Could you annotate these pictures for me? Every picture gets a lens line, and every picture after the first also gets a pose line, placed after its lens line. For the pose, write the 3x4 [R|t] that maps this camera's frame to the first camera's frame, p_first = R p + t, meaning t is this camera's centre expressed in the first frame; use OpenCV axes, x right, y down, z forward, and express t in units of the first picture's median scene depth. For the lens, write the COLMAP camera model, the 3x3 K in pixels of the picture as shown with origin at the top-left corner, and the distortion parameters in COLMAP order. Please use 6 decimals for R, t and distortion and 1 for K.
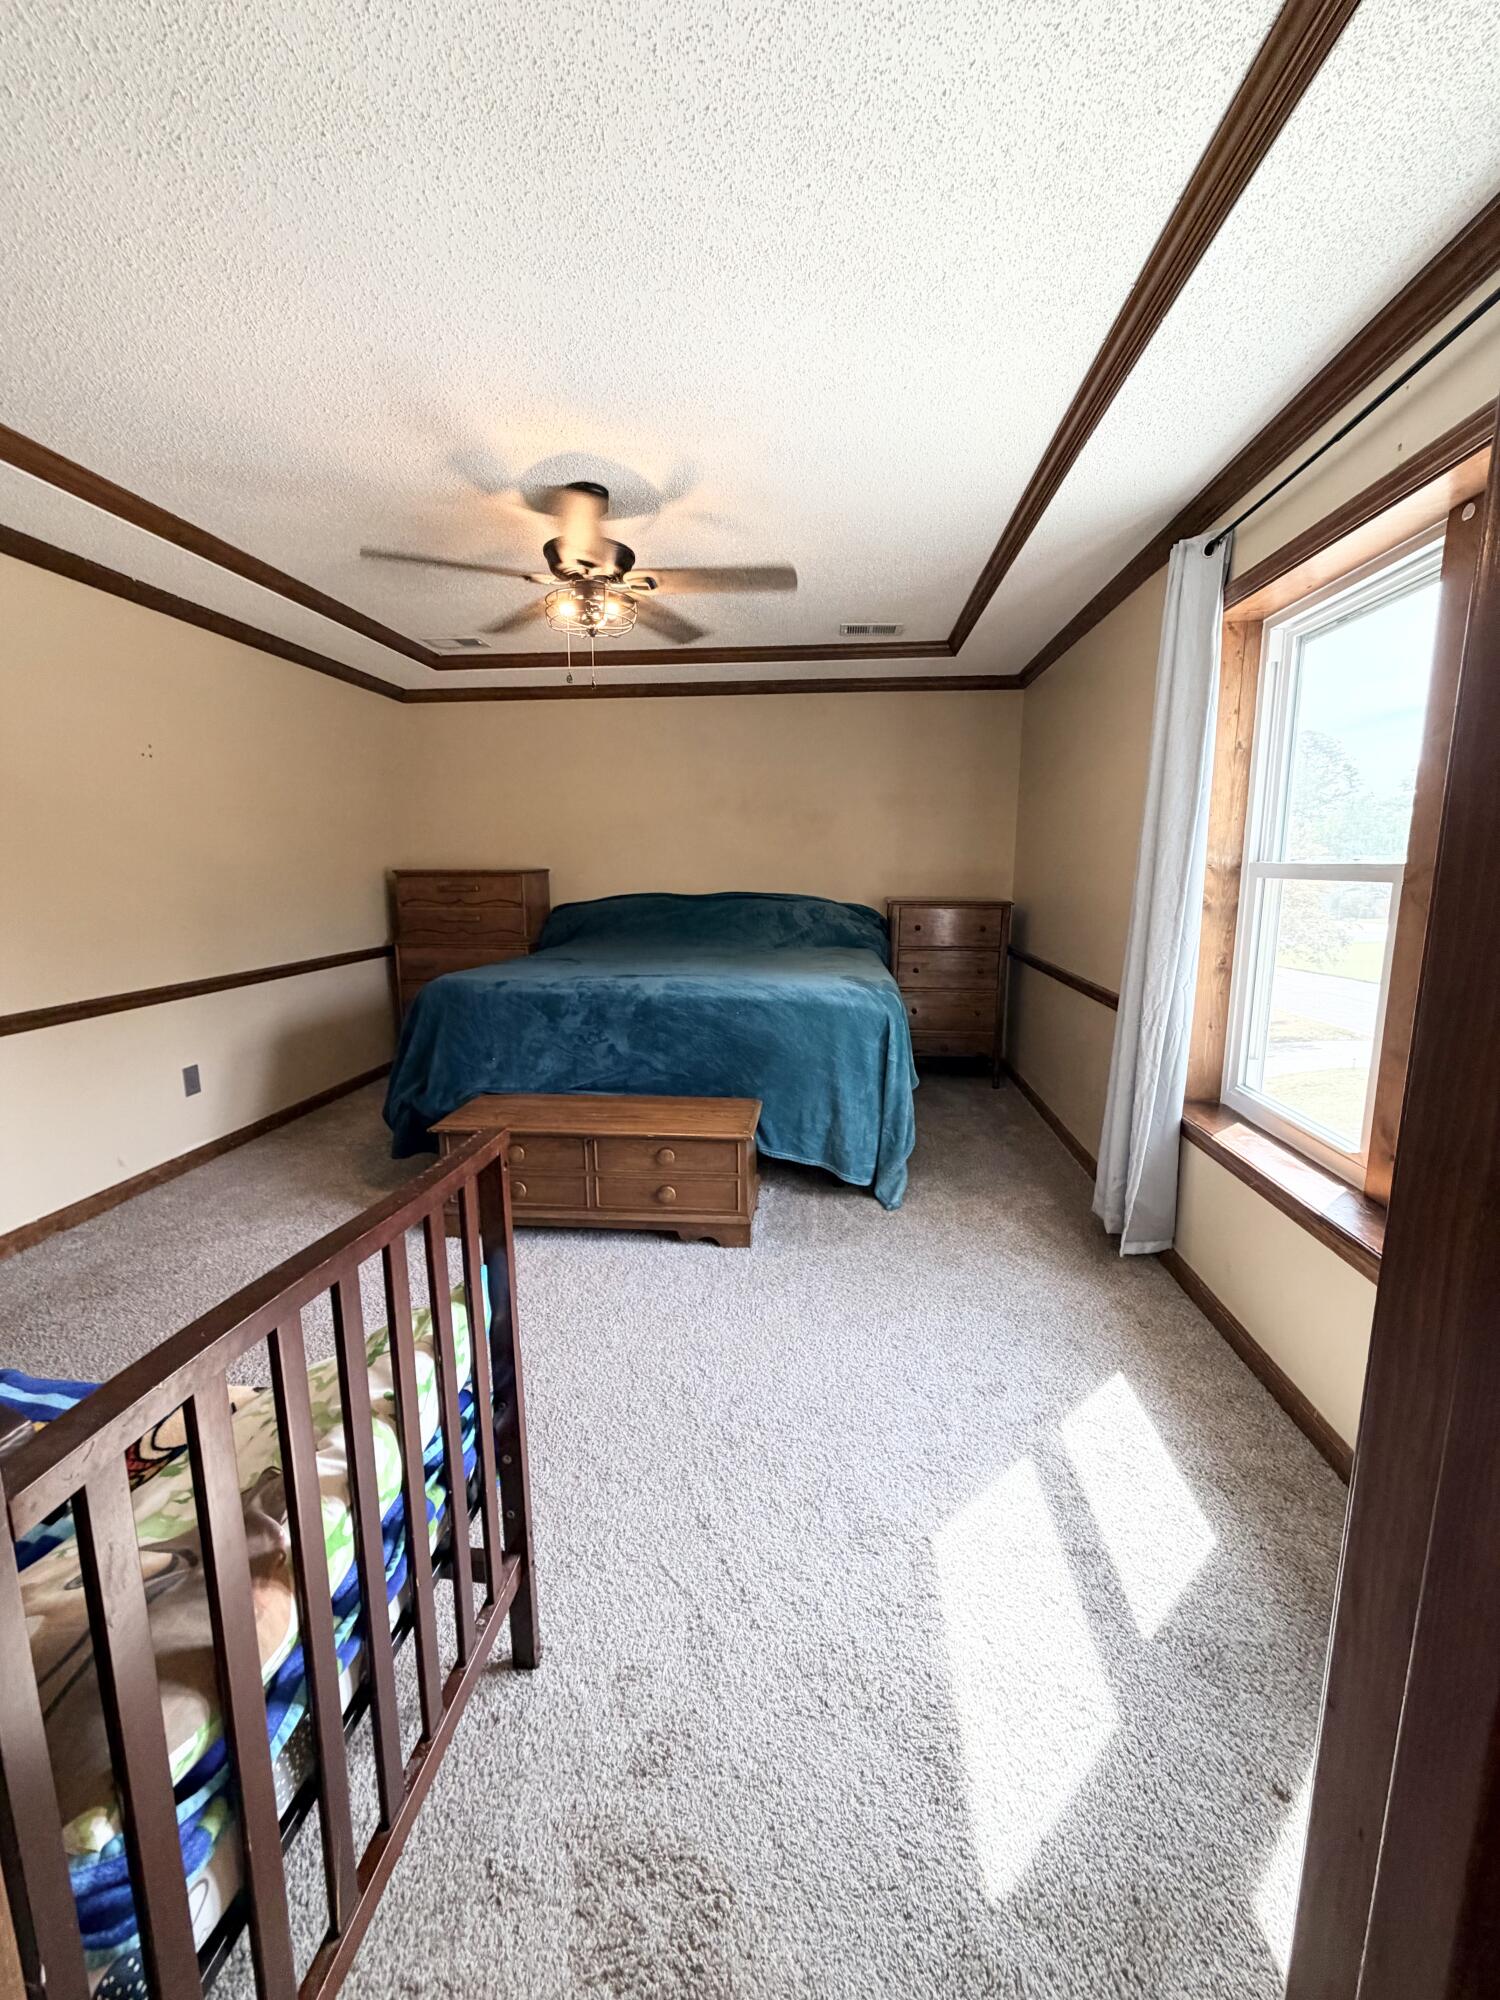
lens RADIAL K [[796.8, 0, 750.0], [0, 796.8, 1000.0], [0, 0, 1]] dist [-0.000355, -0.000018]
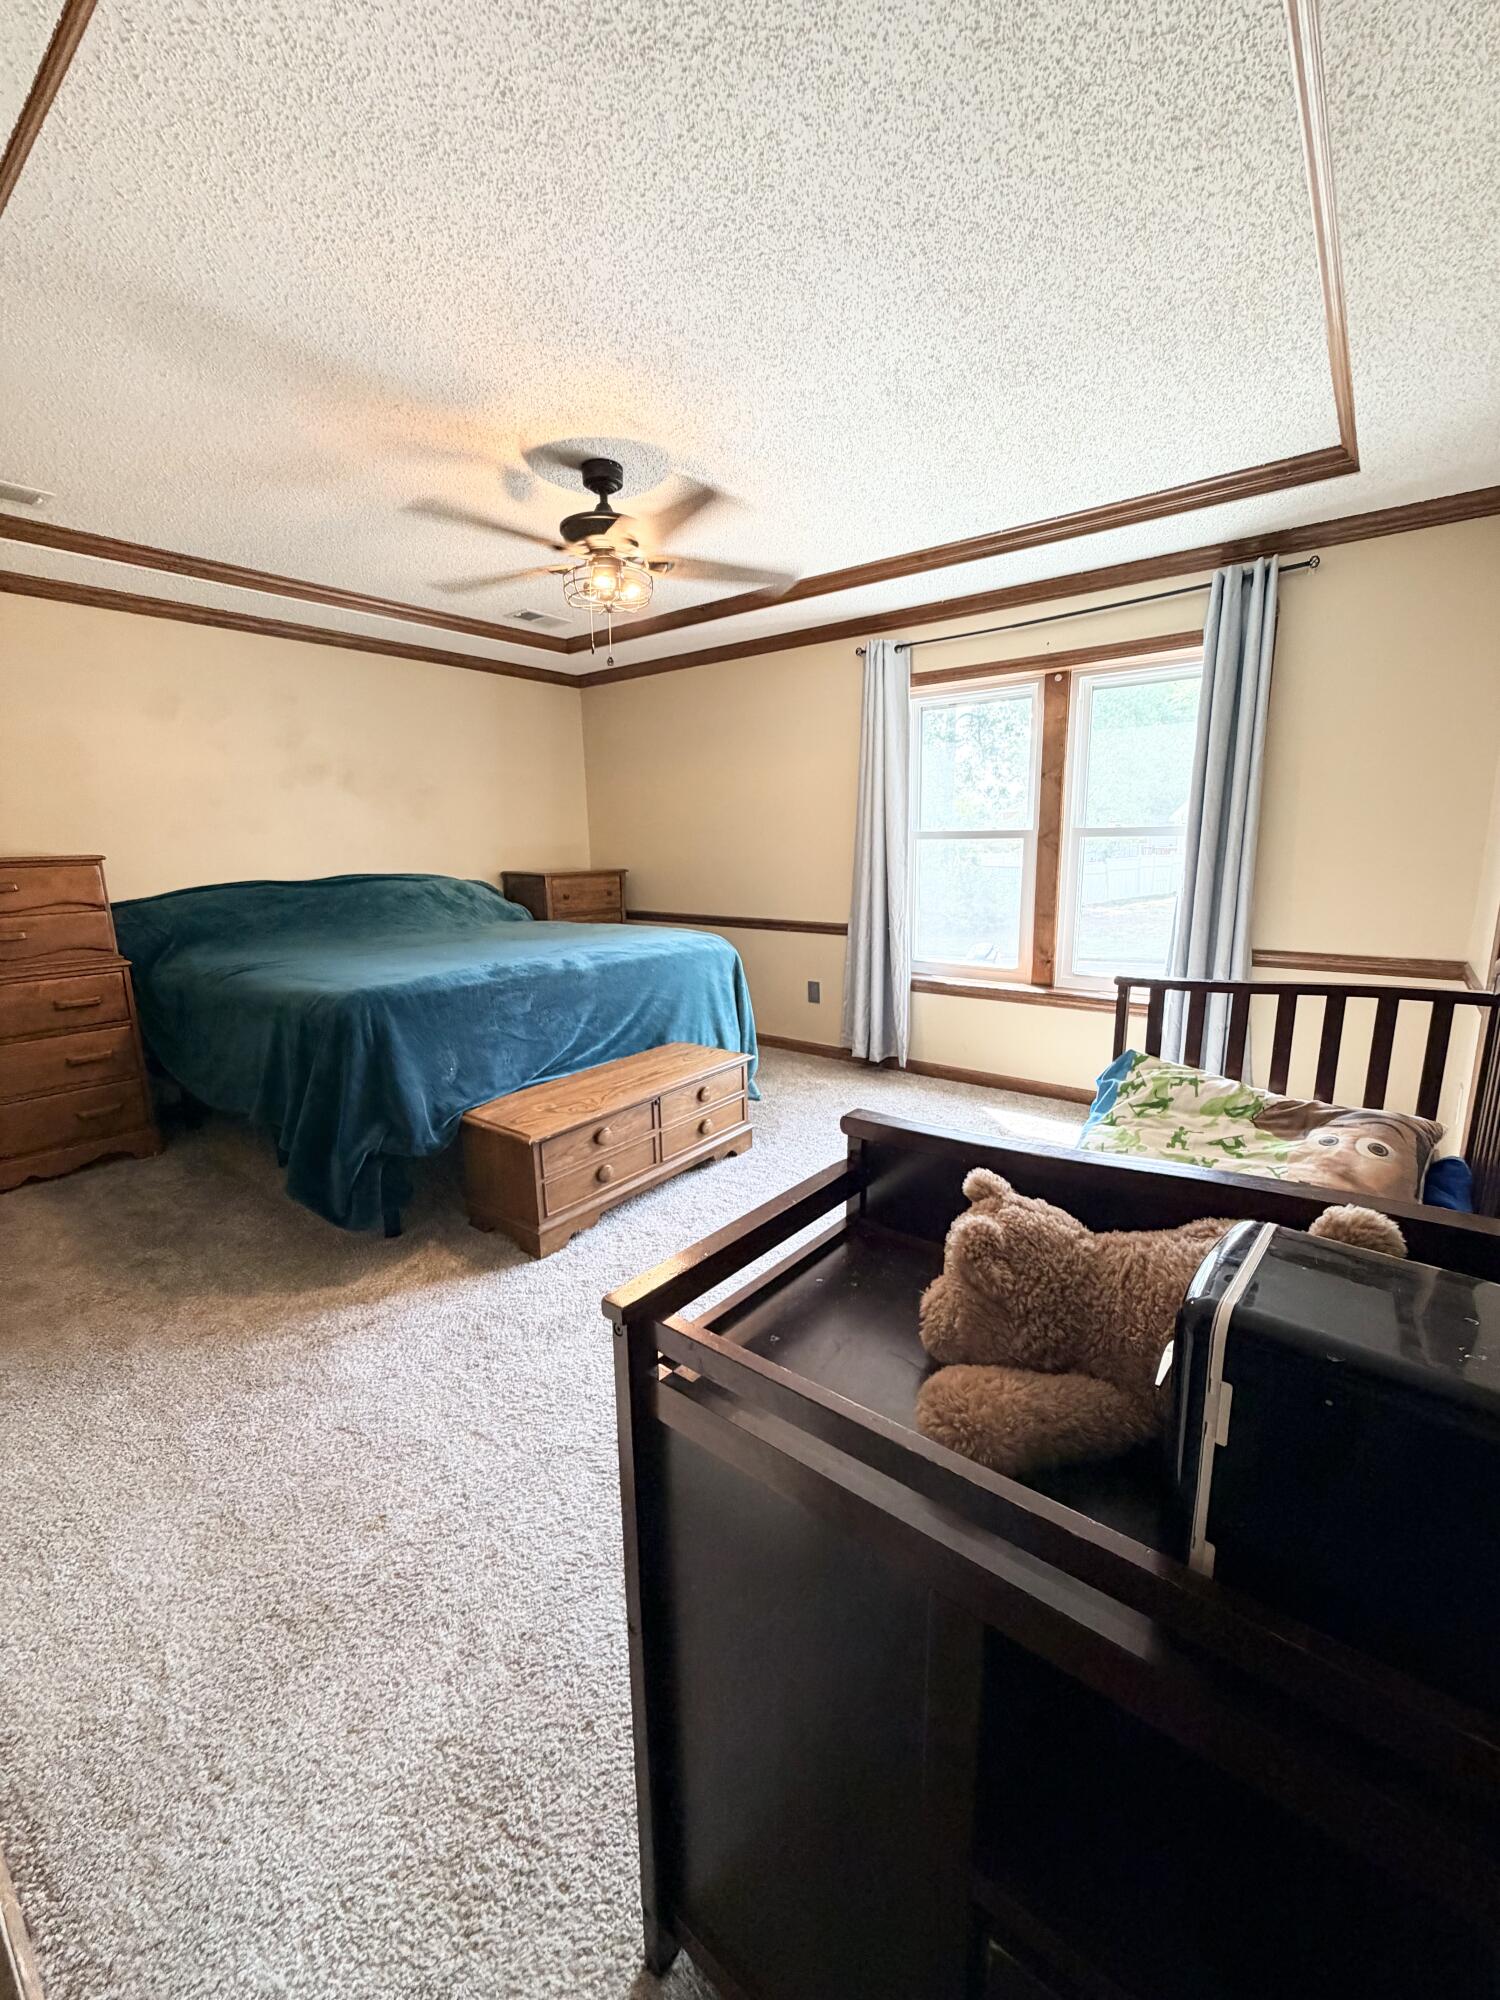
lens RADIAL K [[796.8, 0, 750.0], [0, 796.8, 1000.0], [0, 0, 1]] dist [-0.000355, -0.000018]
pose [[0.530003, -0.178872, 0.828916, -0.864836], [0.157542, 0.981253, 0.111014, -0.044908], [-0.833233, 0.071751, 0.548247, 0.271006]]
